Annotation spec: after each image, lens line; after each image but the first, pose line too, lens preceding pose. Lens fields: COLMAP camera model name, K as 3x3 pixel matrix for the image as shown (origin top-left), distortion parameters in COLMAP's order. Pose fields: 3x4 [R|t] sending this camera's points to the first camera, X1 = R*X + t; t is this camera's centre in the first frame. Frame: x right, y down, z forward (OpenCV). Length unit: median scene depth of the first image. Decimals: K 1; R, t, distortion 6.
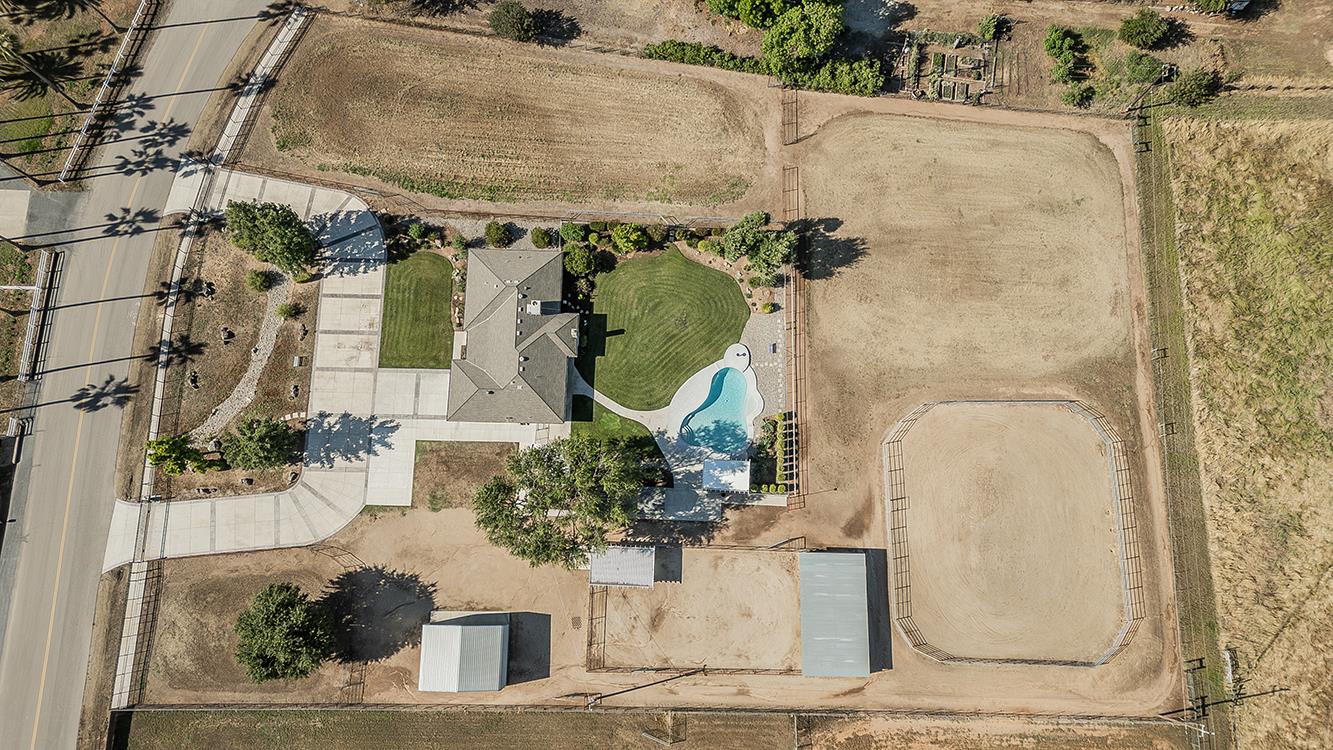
lens RADIAL K [[925.9, 0, 661.6], [0, 925.9, 375.4], [0, 0, 1]] dist [0.087239, -0.057203]
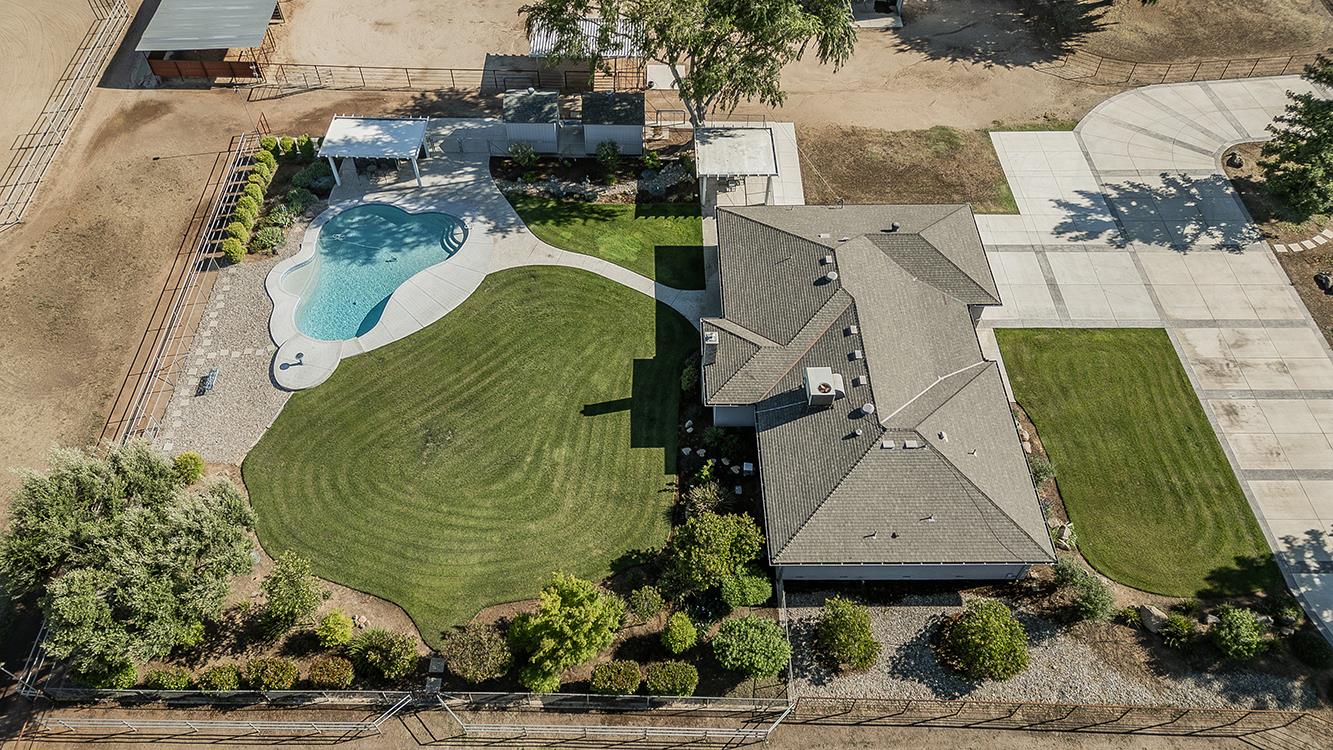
lens RADIAL K [[925.9, 0, 661.6], [0, 925.9, 375.4], [0, 0, 1]] dist [0.087239, -0.057203]
pose [[-0.999040, 0.016803, -0.040468, -0.056593], [-0.041704, -0.647995, 0.760502, -0.339789], [-0.013445, 0.761459, 0.648074, 0.738566]]
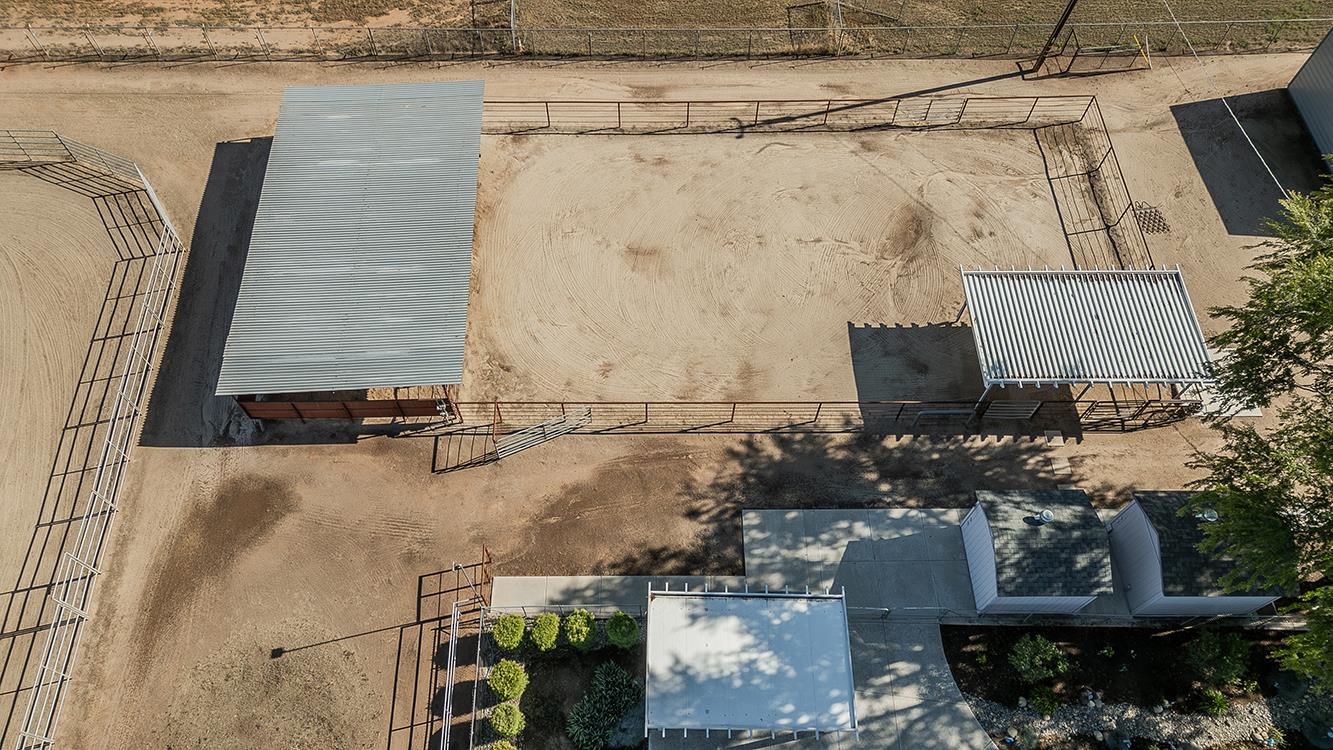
lens RADIAL K [[925.9, 0, 661.6], [0, 925.9, 375.4], [0, 0, 1]] dist [0.087239, -0.057203]
pose [[-0.998700, 0.028780, -0.042063, 0.094208], [-0.049410, -0.749128, 0.660580, 0.007540], [-0.012499, 0.661800, 0.749577, 0.745050]]
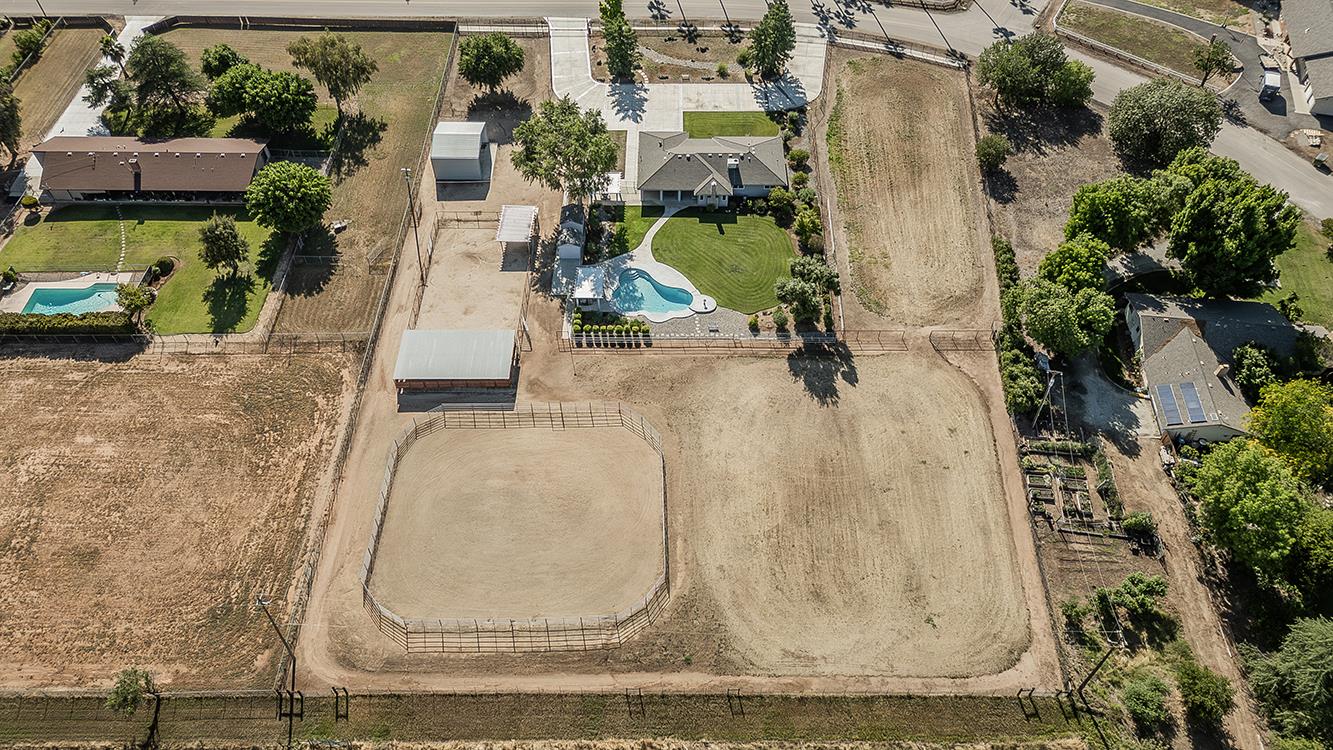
lens RADIAL K [[925.9, 0, 661.6], [0, 925.9, 375.4], [0, 0, 1]] dist [0.087239, -0.057203]
pose [[0.015500, 0.751183, -0.659912, 0.837853], [-0.980413, 0.141016, 0.137492, -0.106818], [0.196340, 0.644855, 0.738656, 0.264609]]
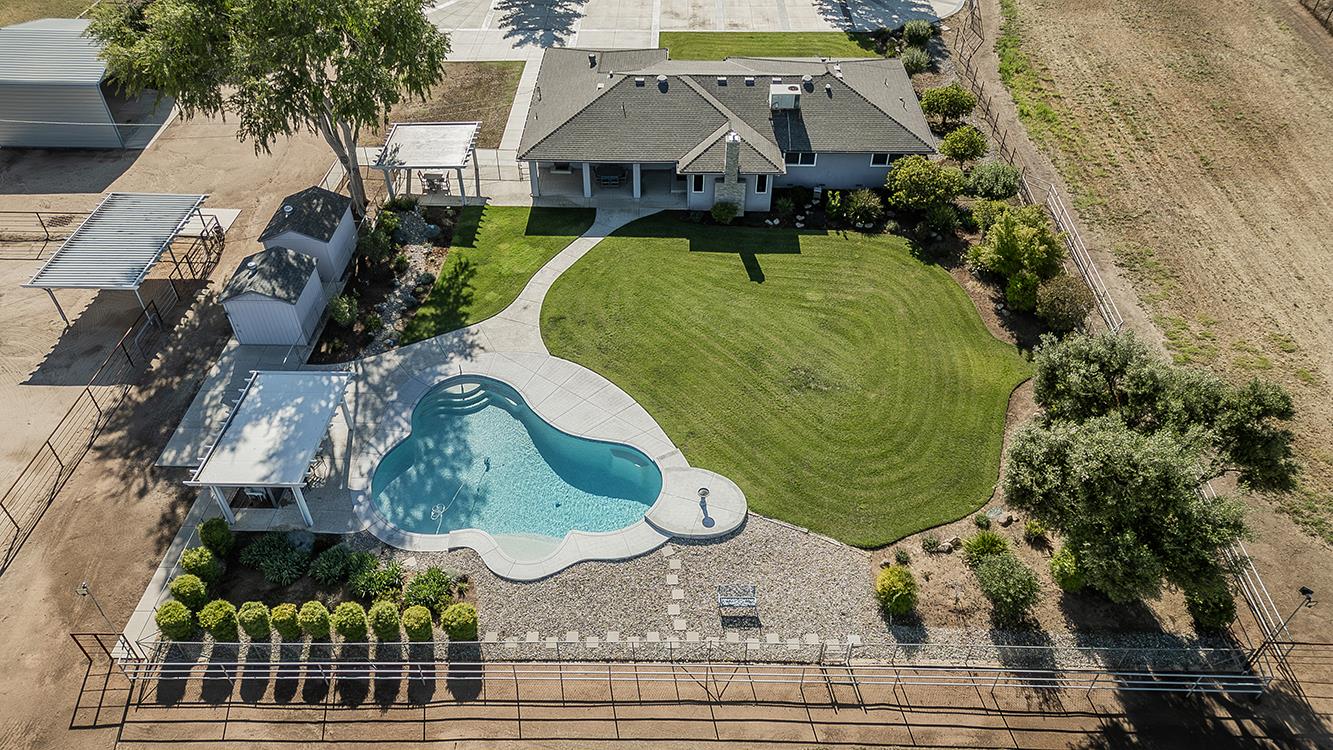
lens RADIAL K [[925.9, 0, 661.6], [0, 925.9, 375.4], [0, 0, 1]] dist [0.087239, -0.057203]
pose [[0.003540, 0.656838, -0.754023, 0.273409], [-0.980404, 0.150799, 0.126761, -0.051325], [0.196968, 0.738798, 0.644500, 0.781642]]
